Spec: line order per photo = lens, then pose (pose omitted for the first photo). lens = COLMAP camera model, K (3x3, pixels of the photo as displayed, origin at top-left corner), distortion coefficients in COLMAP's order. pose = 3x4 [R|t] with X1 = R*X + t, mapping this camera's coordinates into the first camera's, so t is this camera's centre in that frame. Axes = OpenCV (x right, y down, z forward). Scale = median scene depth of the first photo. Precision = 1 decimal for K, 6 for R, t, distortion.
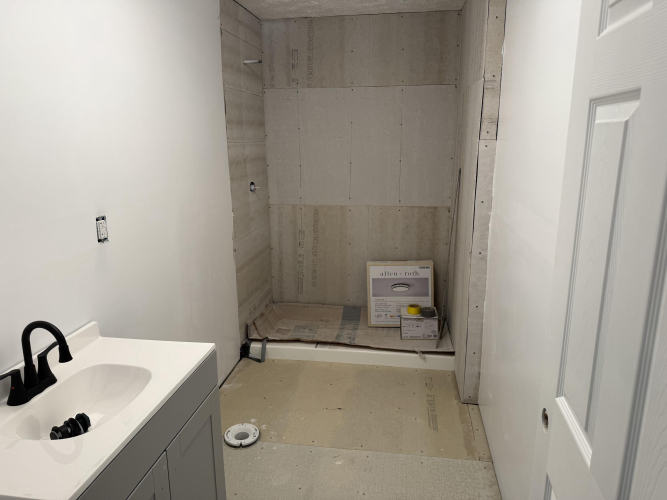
lens RADIAL K [[469.2, 0, 333.6], [0, 469.2, 249.2], [0, 0, 1]] dist [0.021295, -0.027567]
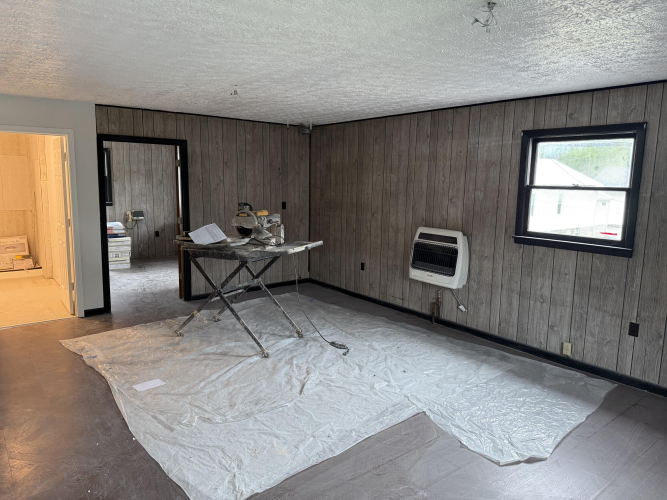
lens RADIAL K [[469.2, 0, 332.9], [0, 469.2, 247.4], [0, 0, 1]] dist [0.021295, -0.027567]
pose [[0.682405, -0.083502, 0.726189, -0.406678], [0.152248, 0.987903, -0.029474, 0.360962], [-0.714943, 0.130674, 0.686863, -1.497345]]
